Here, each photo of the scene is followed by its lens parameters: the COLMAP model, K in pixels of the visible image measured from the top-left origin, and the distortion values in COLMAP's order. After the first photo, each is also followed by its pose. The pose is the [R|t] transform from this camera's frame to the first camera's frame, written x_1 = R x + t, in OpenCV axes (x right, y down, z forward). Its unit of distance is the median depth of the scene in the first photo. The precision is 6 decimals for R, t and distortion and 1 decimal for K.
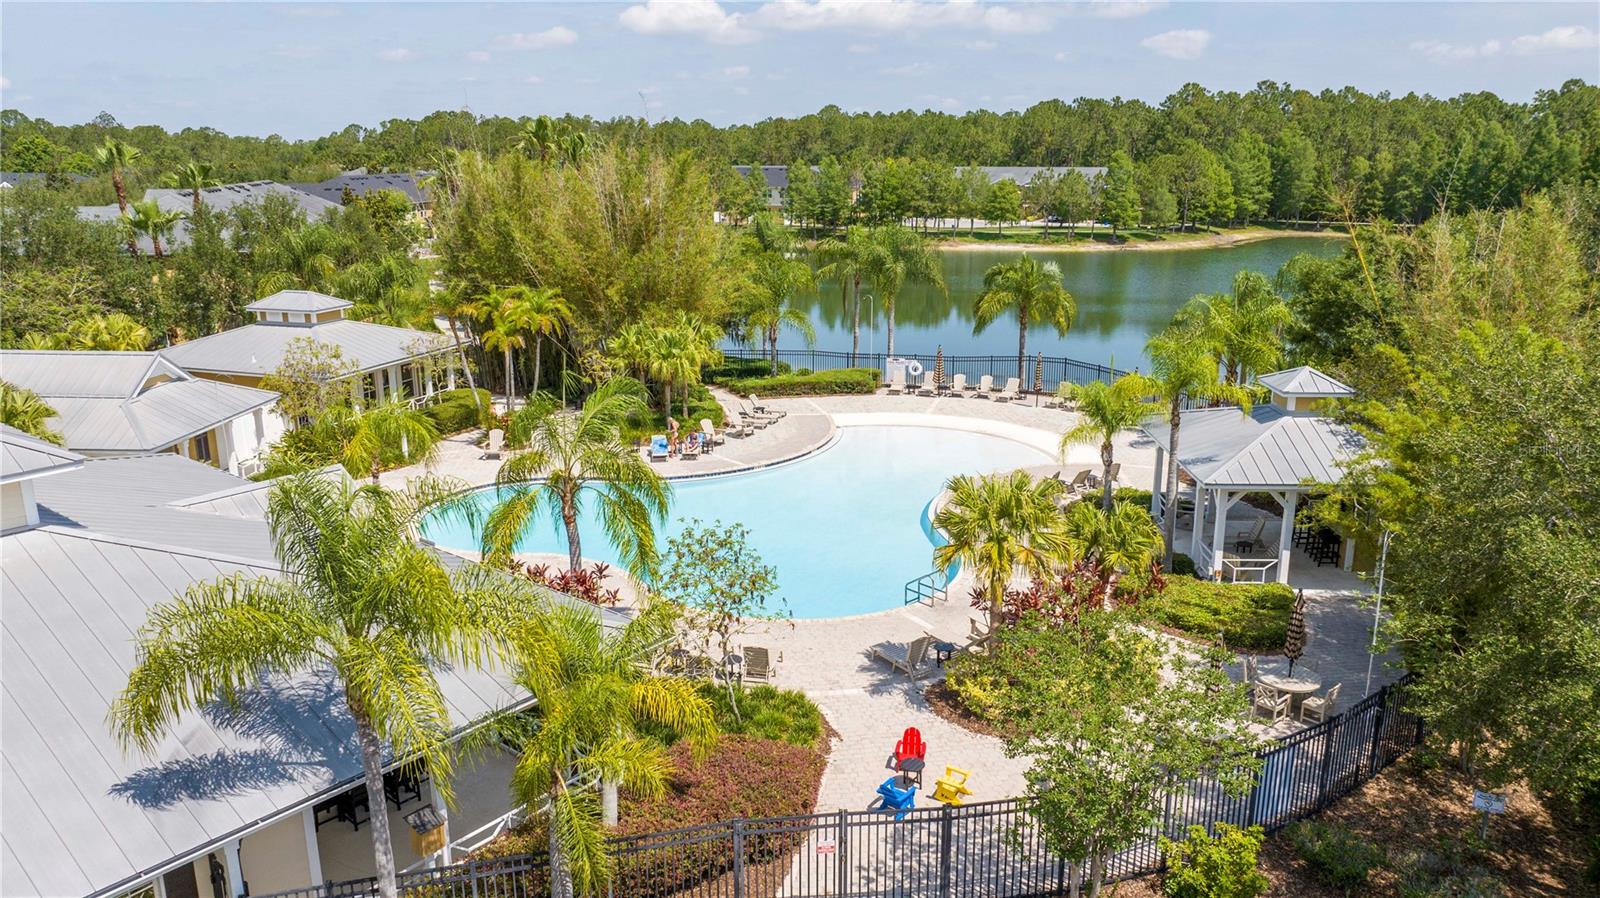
lens RADIAL K [[1104.6, 0, 800.6], [0, 1104.6, 428.9], [0, 0, 1]] dist [-0.009132, -0.004546]
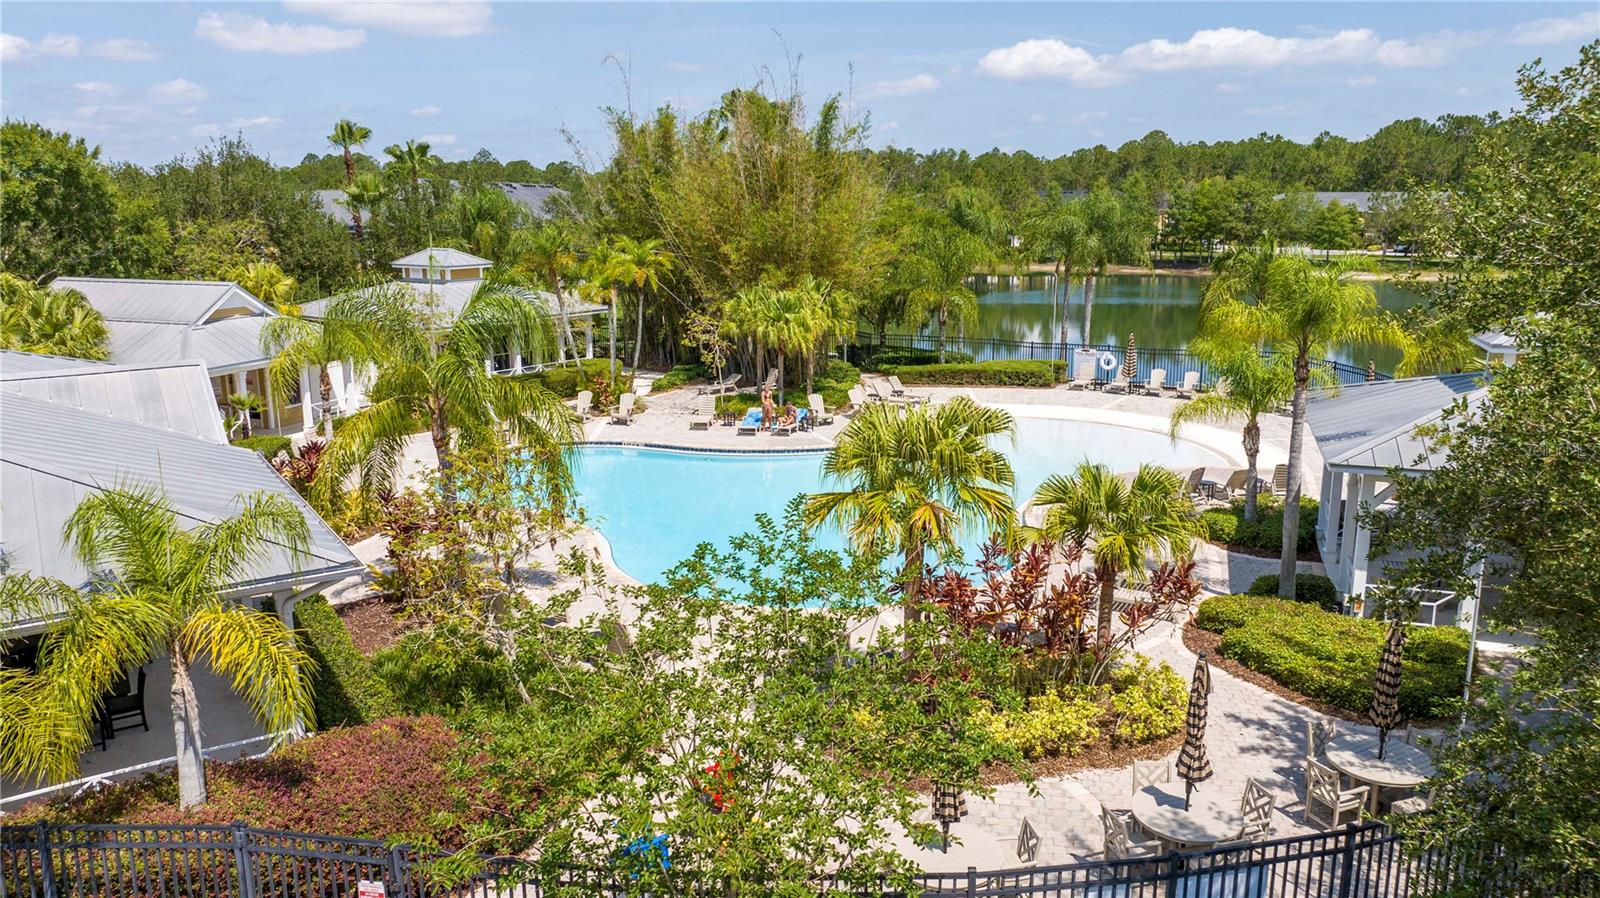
lens RADIAL K [[1104.6, 0, 800.6], [0, 1104.6, 428.9], [0, 0, 1]] dist [-0.009132, -0.004546]
pose [[0.958303, 0.058015, -0.279803, 0.121529], [-0.066897, 0.997511, -0.022291, 0.031974], [0.277813, 0.040079, 0.959799, 0.130800]]
